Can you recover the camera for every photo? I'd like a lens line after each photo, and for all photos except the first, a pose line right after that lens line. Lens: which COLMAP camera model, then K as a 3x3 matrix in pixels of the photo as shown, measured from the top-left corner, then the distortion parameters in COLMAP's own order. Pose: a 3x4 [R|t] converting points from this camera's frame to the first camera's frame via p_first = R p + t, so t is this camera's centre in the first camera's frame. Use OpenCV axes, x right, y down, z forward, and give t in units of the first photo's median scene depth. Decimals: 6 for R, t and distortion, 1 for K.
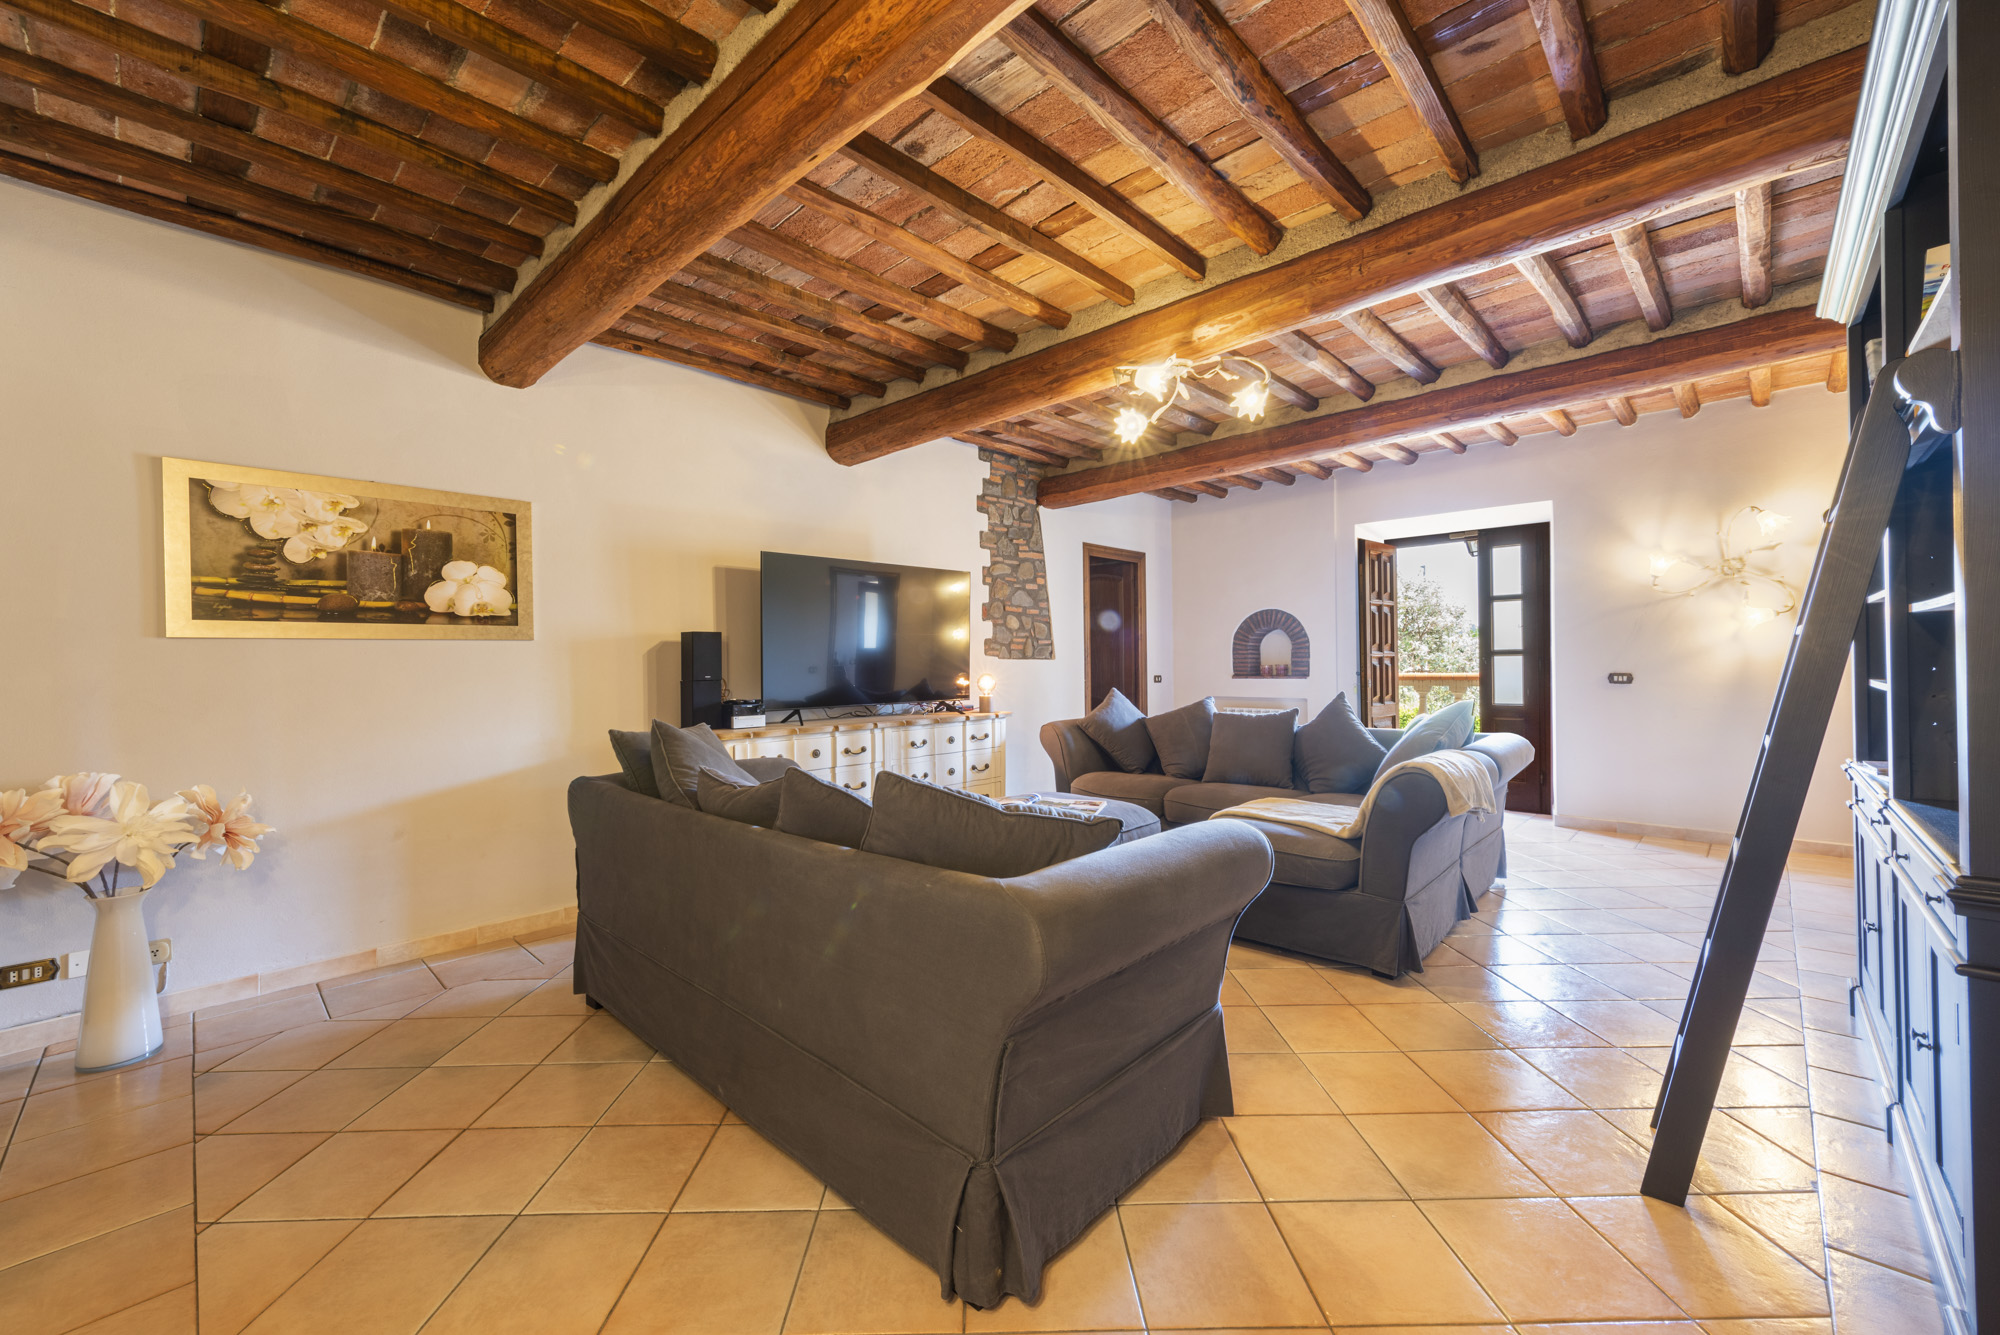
lens RADIAL K [[778.8, 0, 994.9], [0, 778.8, 663.9], [0, 0, 1]] dist [0.019952, -0.007502]
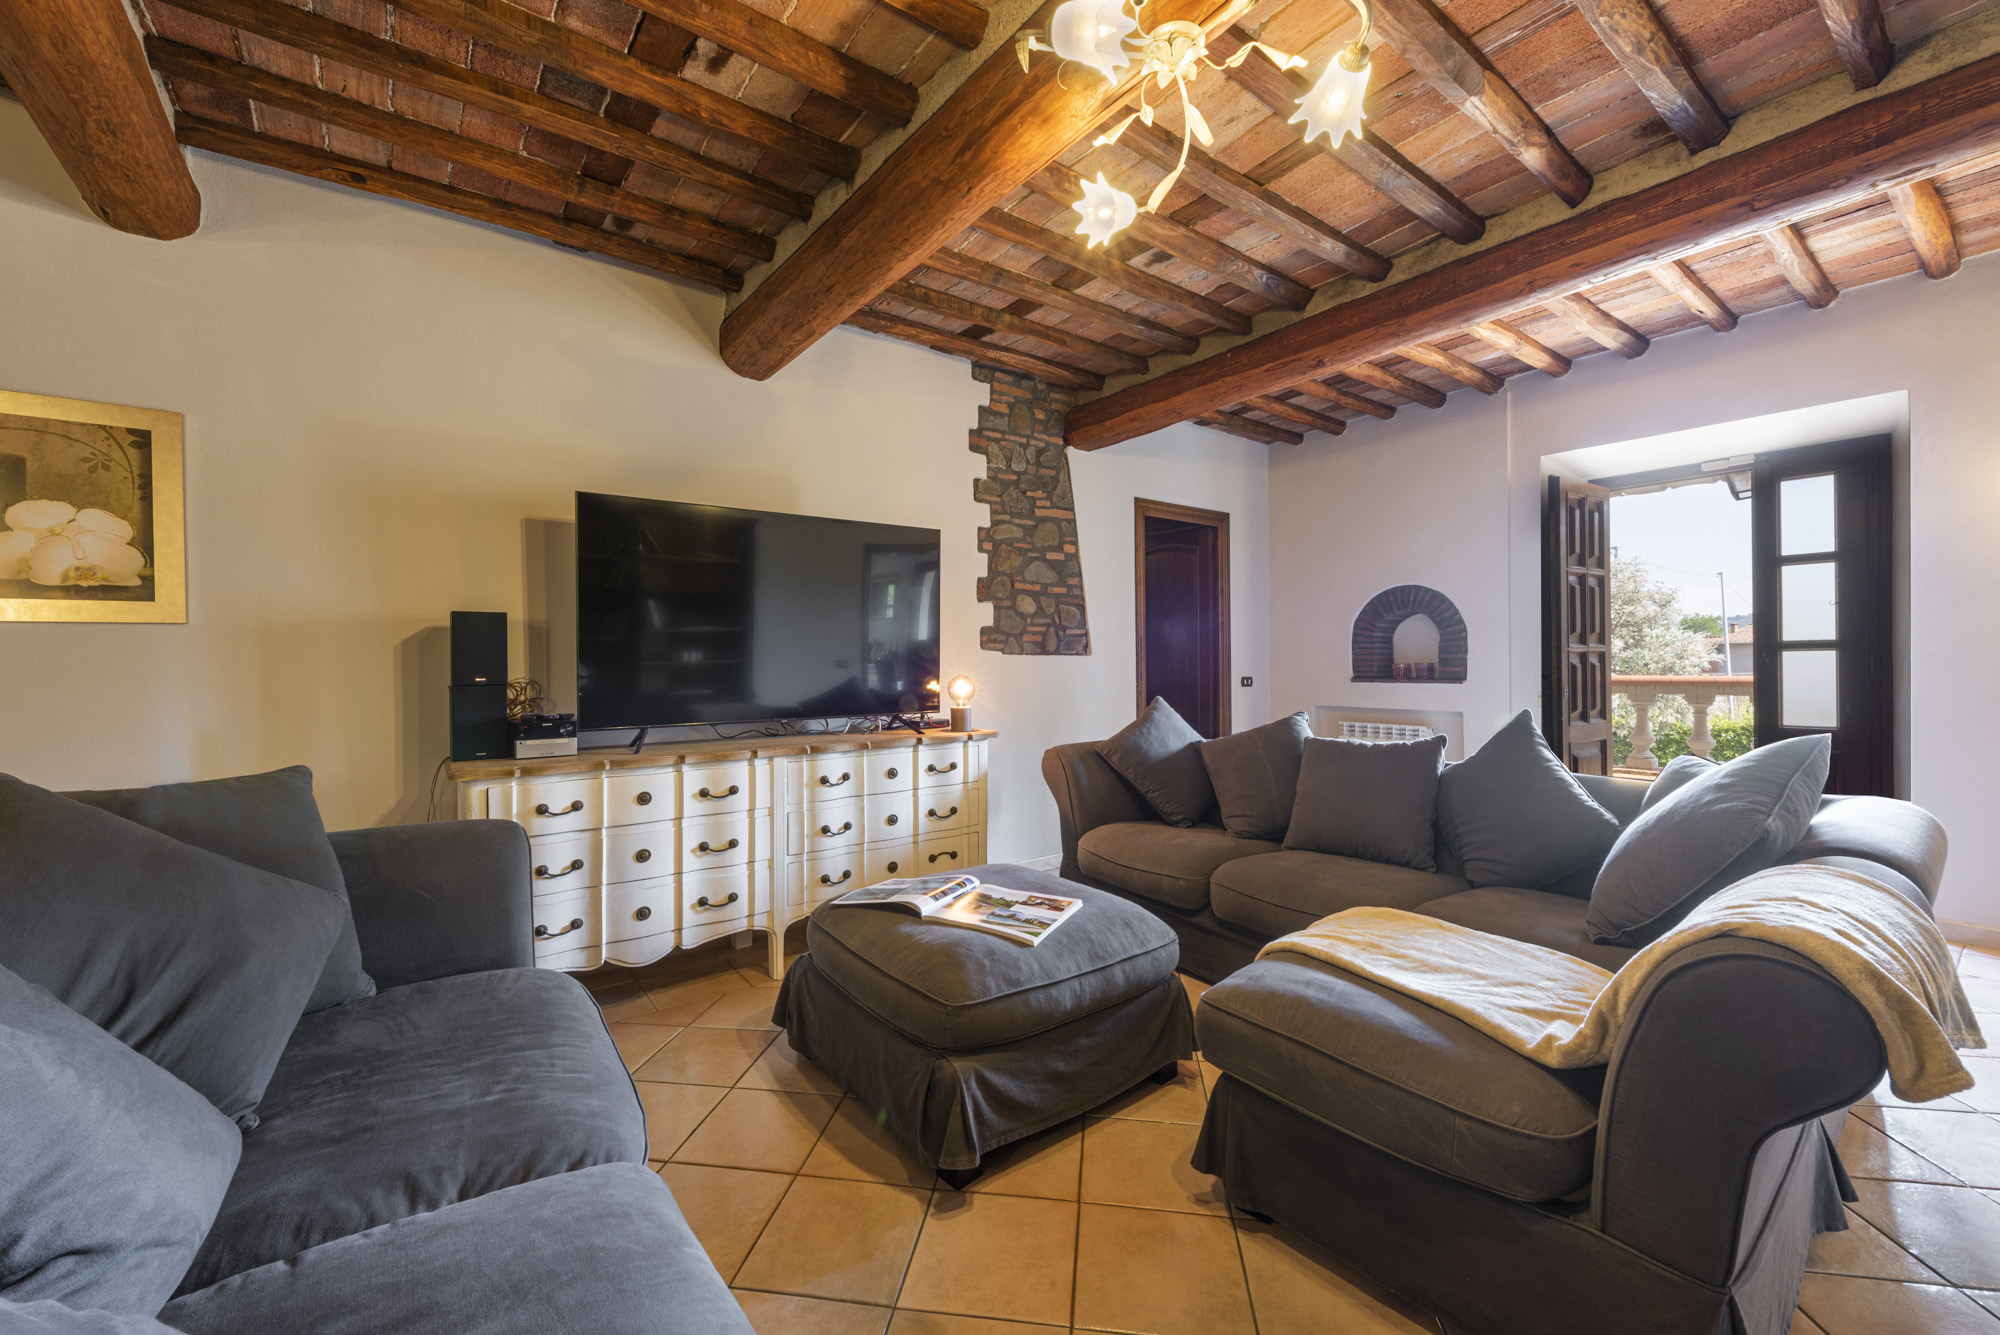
lens RADIAL K [[778.8, 0, 994.9], [0, 778.8, 663.9], [0, 0, 1]] dist [0.019952, -0.007502]
pose [[0.987084, 0.002708, -0.160182, 0.127863], [-0.002153, 0.999991, 0.003640, -0.000323], [0.160190, -0.003248, 0.987081, 0.313175]]
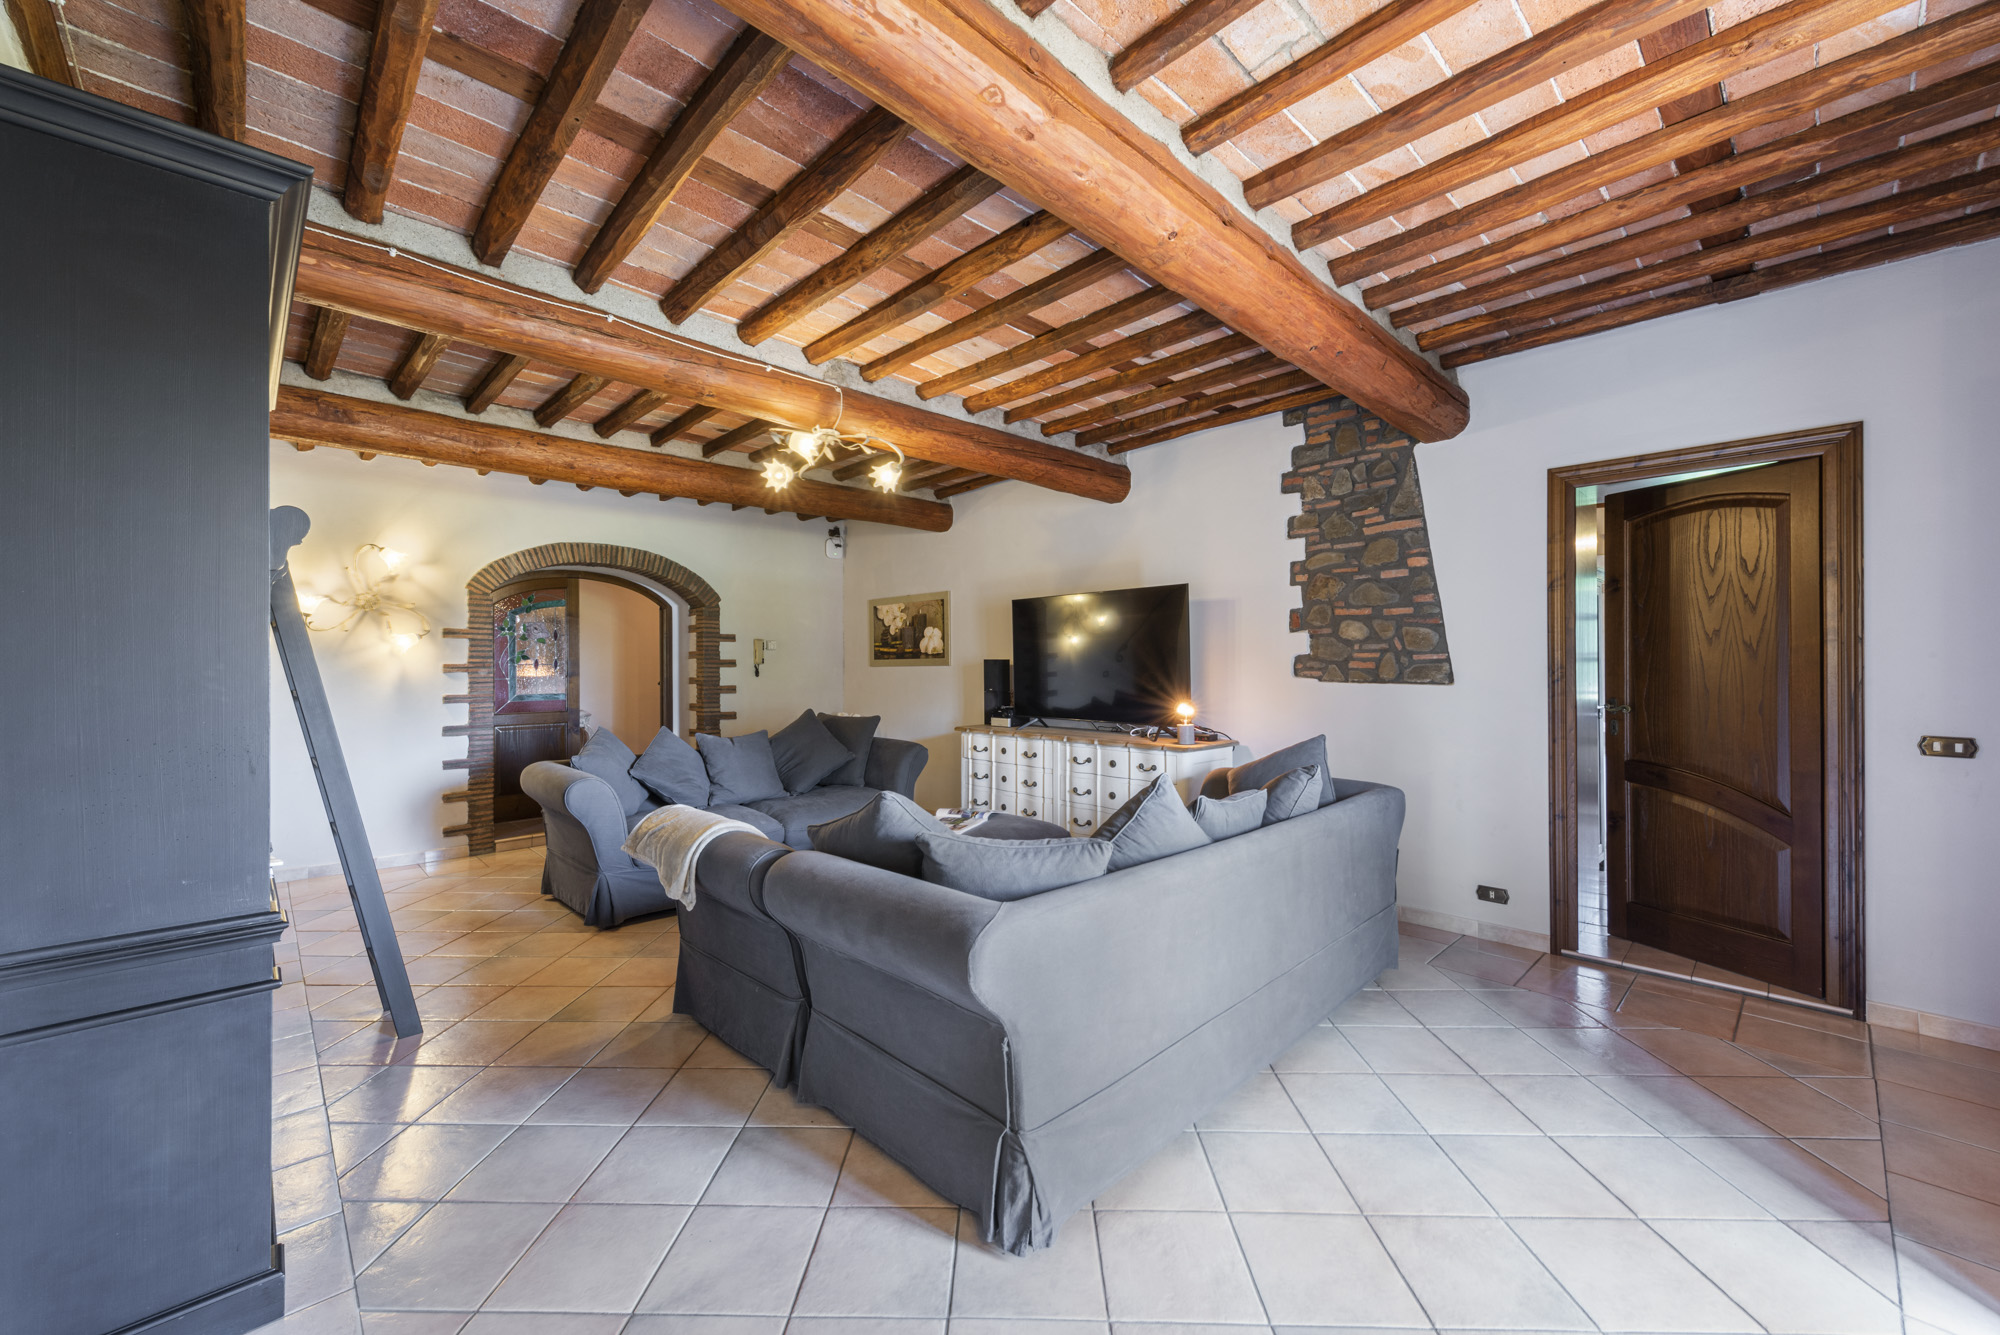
lens RADIAL K [[778.8, 0, 994.9], [0, 778.8, 663.9], [0, 0, 1]] dist [0.019952, -0.007502]
pose [[-0.039599, 0.008869, -0.999176, 0.850470], [0.002209, 0.999959, 0.008789, -0.034495], [0.999213, -0.001859, -0.039617, 0.808651]]
